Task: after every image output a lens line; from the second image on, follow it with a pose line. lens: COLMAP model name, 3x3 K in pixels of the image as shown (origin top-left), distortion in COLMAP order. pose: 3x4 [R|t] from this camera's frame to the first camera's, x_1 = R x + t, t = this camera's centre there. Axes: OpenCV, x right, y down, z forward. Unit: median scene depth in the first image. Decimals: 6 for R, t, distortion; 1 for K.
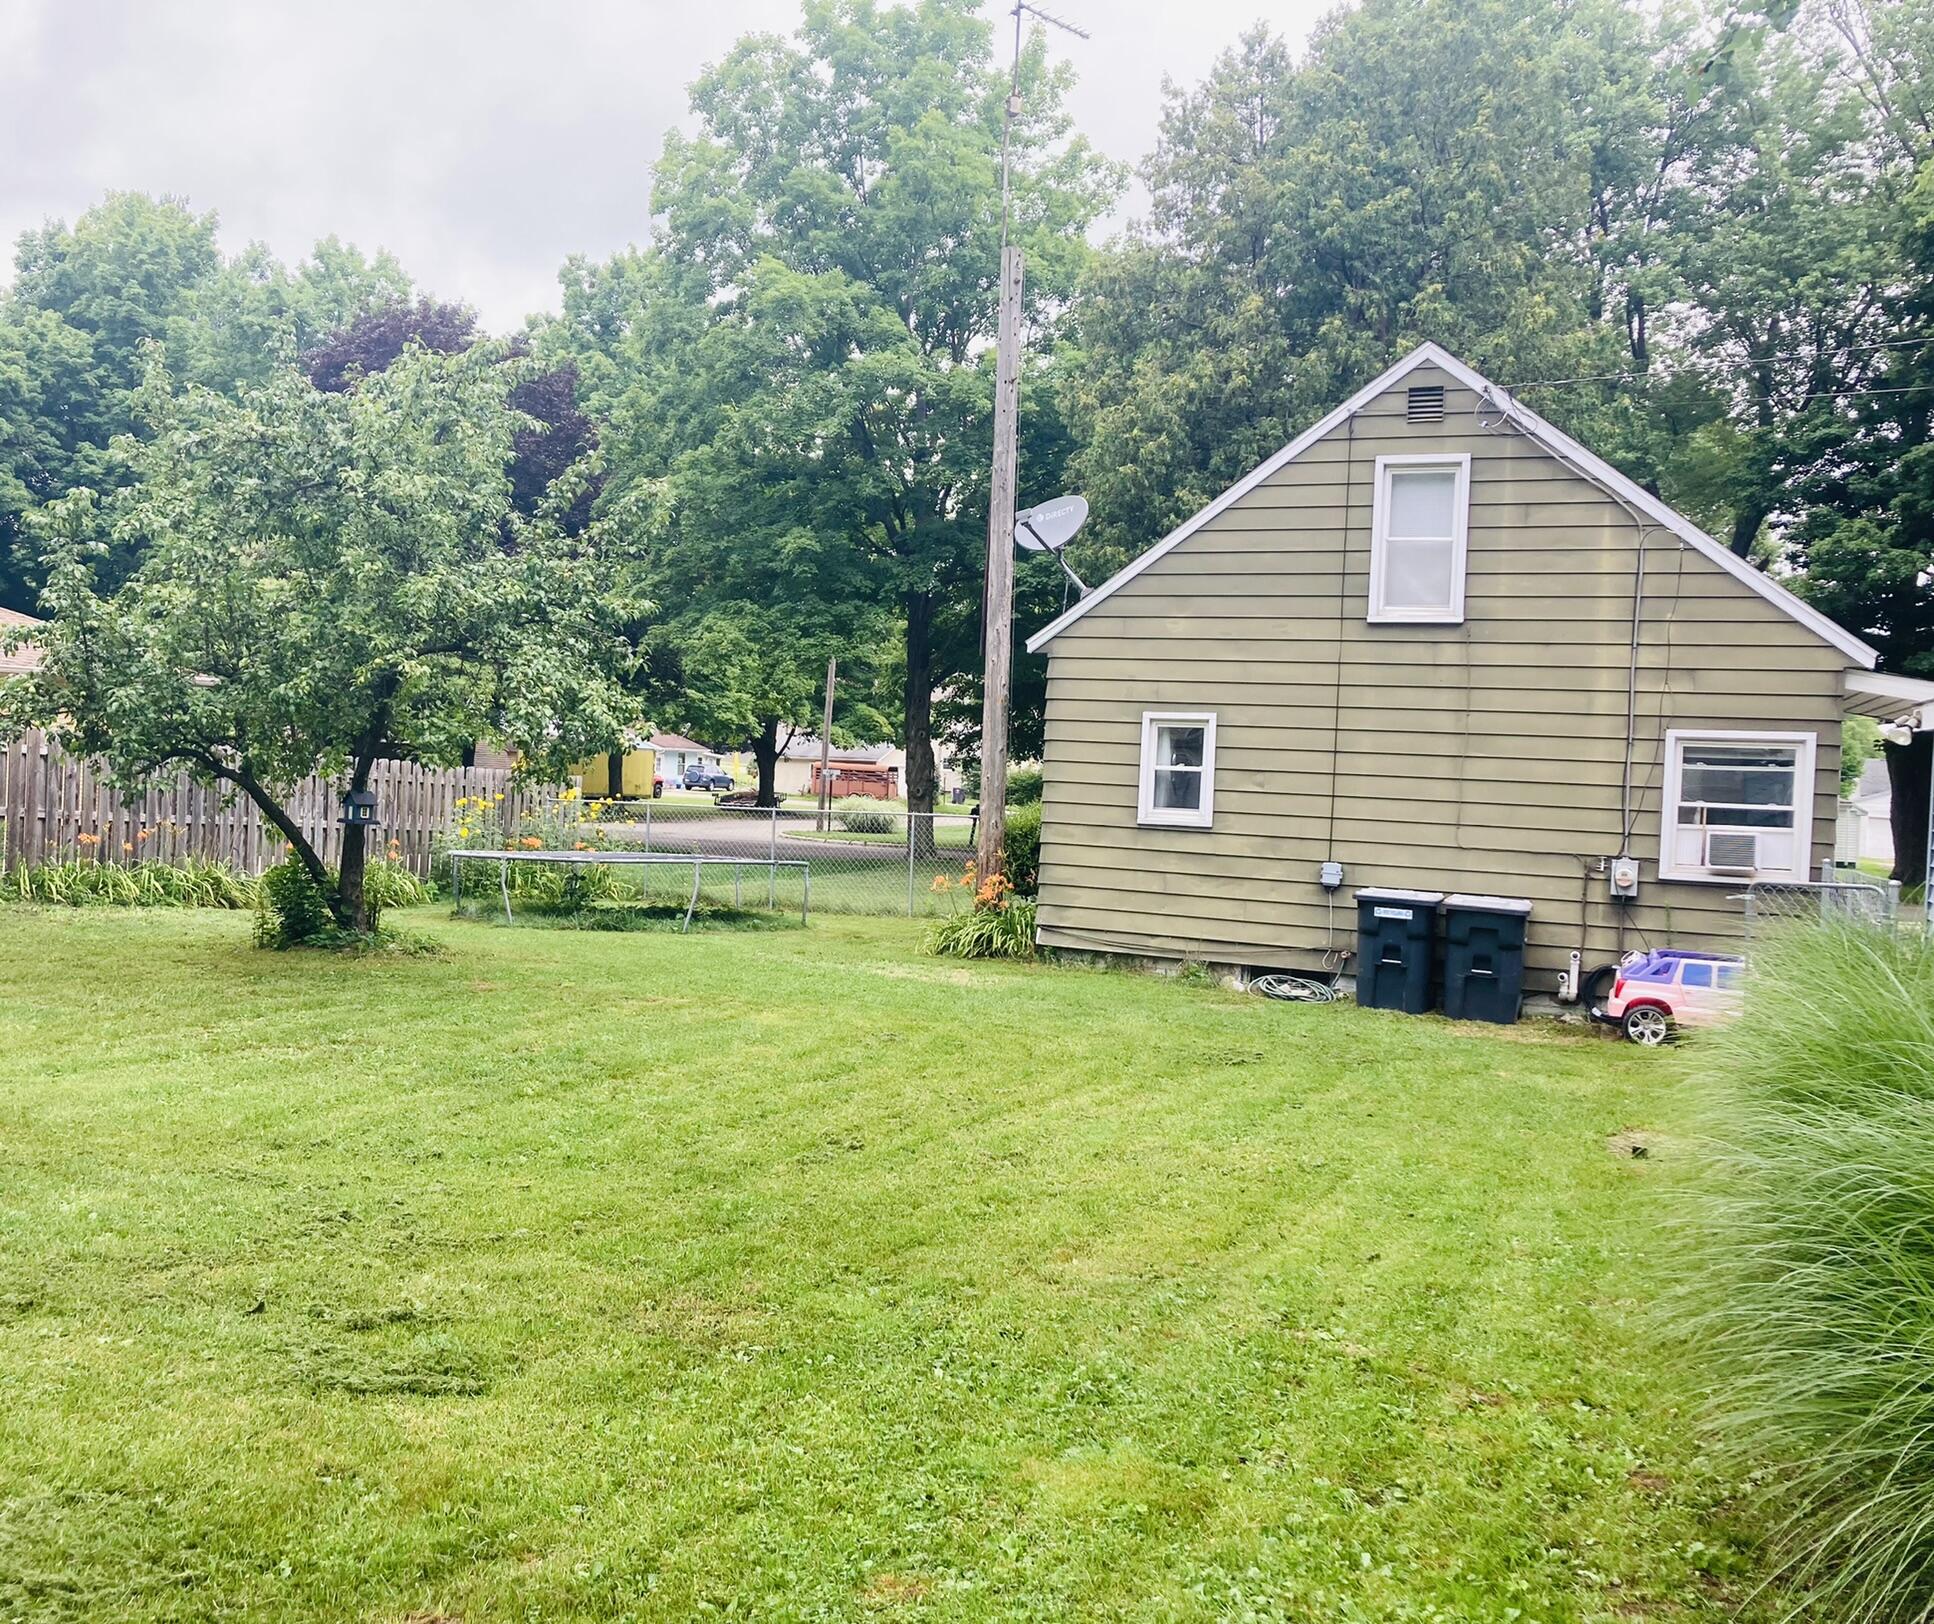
lens RADIAL K [[1773.5, 0, 967.2], [0, 1773.5, 807.8], [0, 0, 1]] dist [-0.012879, 0.000000]
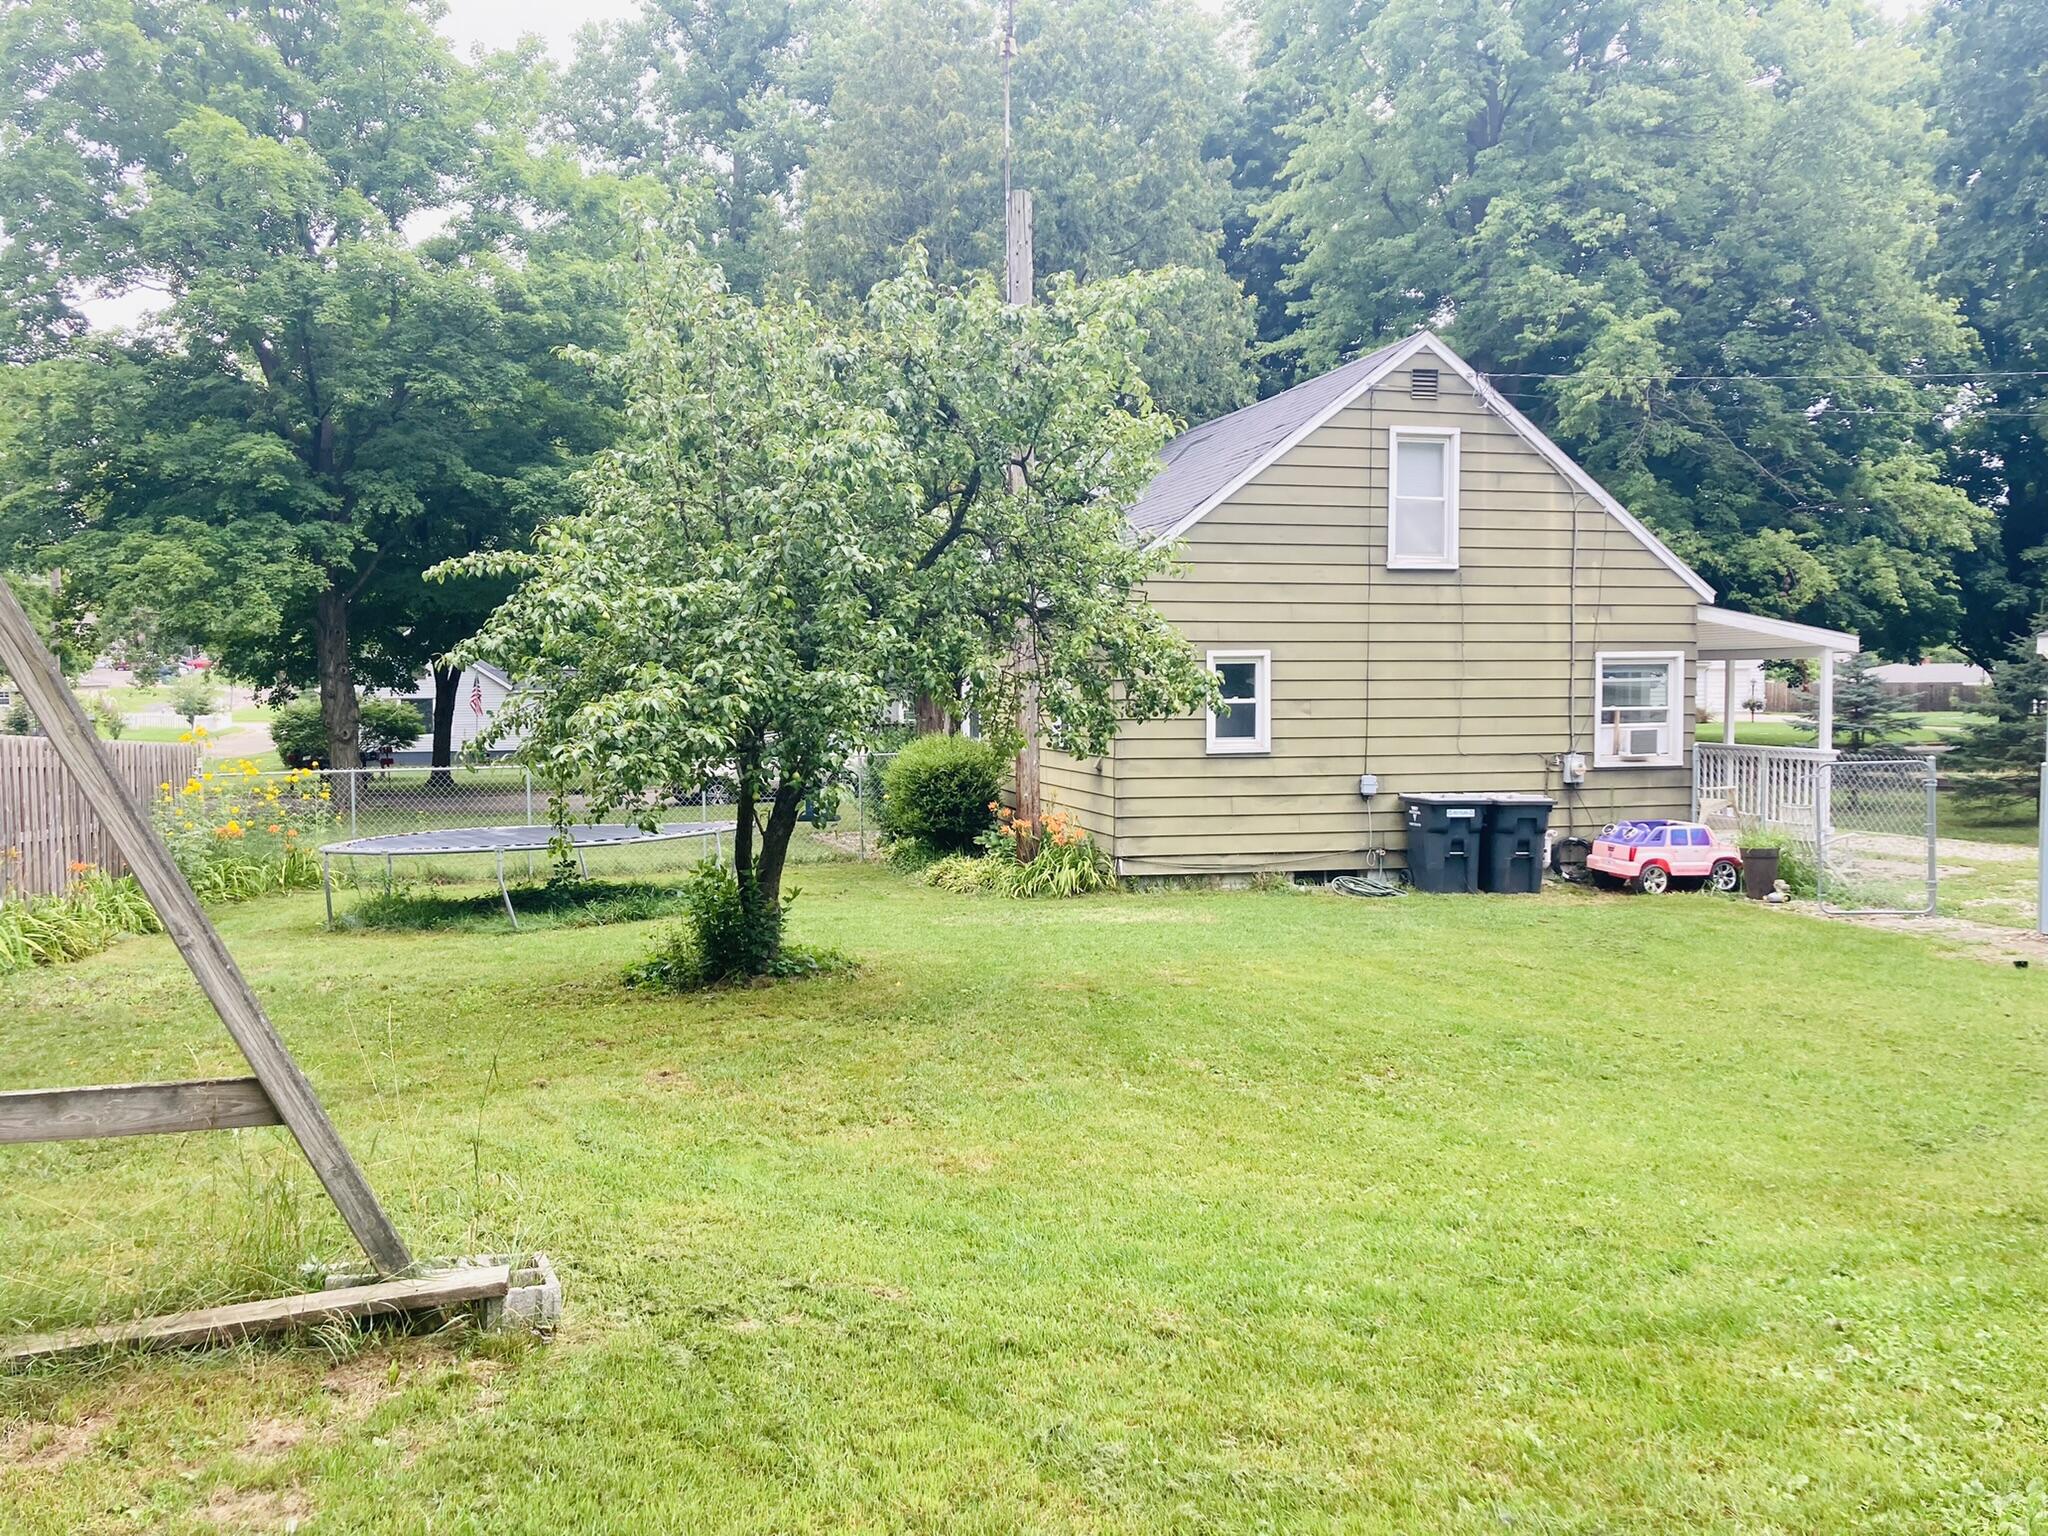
lens RADIAL K [[1671.9, 0, 1023.7], [0, 1671.9, 774.8], [0, 0, 1]] dist [0.014364, -0.002618]
pose [[0.779939, -0.080253, 0.620688, -0.670440], [0.053917, 0.996673, 0.061116, -0.050008], [-0.623528, -0.014201, 0.781672, 0.287397]]
